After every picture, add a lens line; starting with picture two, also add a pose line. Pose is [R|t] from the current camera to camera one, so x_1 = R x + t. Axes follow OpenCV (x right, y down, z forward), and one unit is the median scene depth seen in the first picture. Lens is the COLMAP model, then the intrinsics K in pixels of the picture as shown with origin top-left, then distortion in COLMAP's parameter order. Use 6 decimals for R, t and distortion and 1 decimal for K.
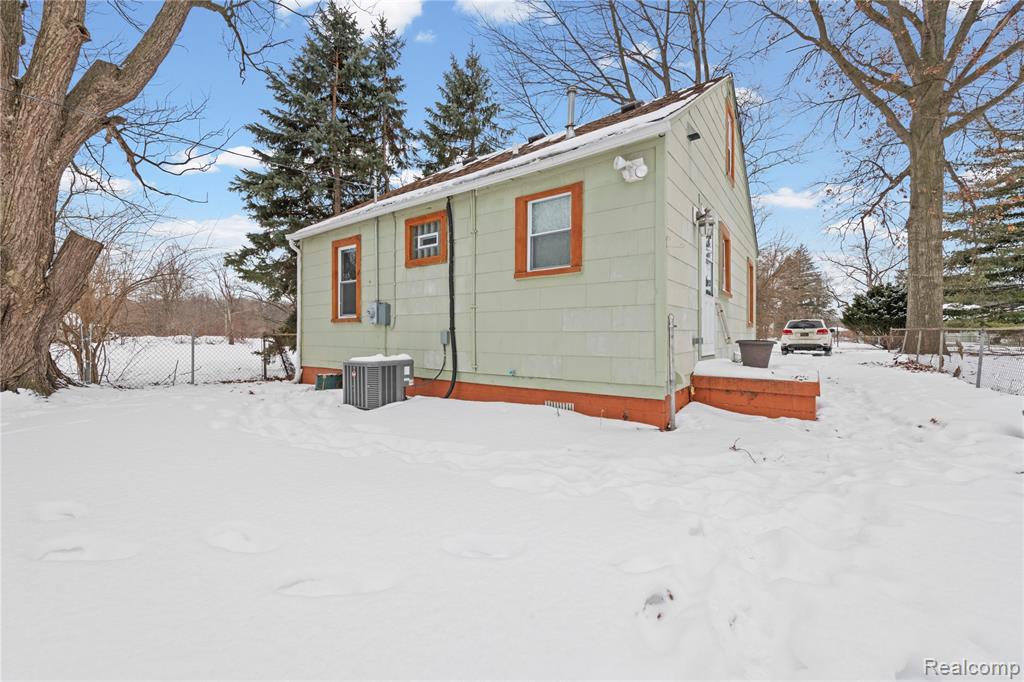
lens RADIAL K [[402.6, 0, 512.7], [0, 402.6, 335.4], [0, 0, 1]] dist [0.006389, -0.000127]
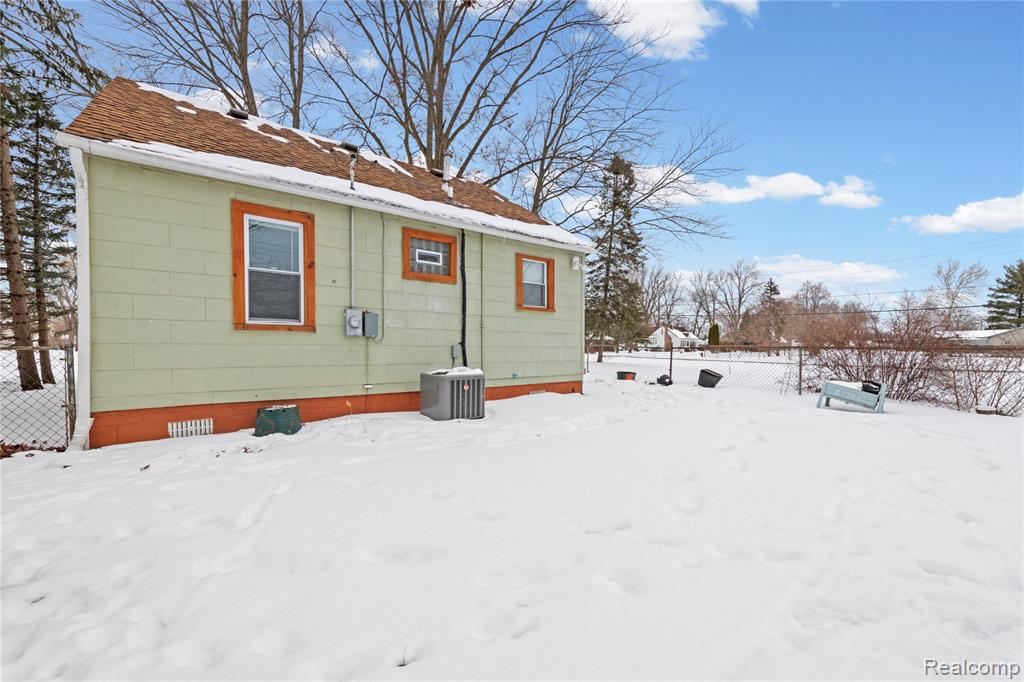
lens RADIAL K [[408.6, 0, 514.4], [0, 408.6, 351.8], [0, 0, 1]] dist [0.014335, -0.000337]
pose [[0.291364, -0.012050, 0.956536, -1.245425], [-0.003487, 0.999901, 0.013658, -0.009936], [-0.956606, -0.007315, 0.291293, 0.524857]]
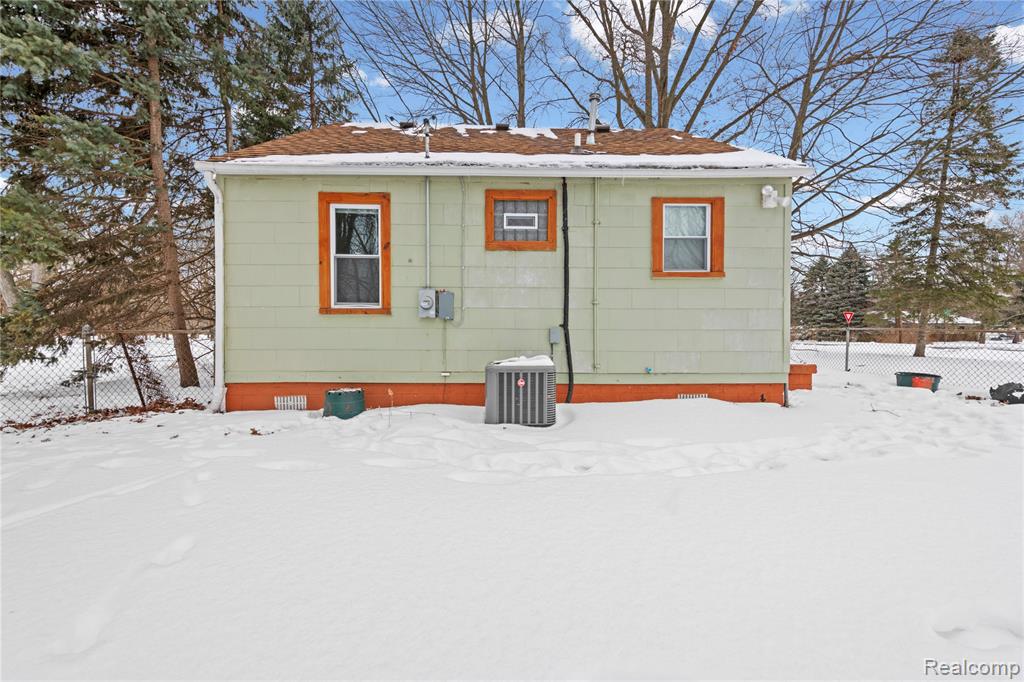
lens RADIAL K [[404.2, 0, 514.0], [0, 404.2, 337.7], [0, 0, 1]] dist [0.011522, -0.001548]
pose [[0.796748, -0.004817, 0.604293, -0.796458], [-0.000105, 0.999967, 0.008109, 0.002828], [-0.604312, -0.006524, 0.796721, 0.357814]]
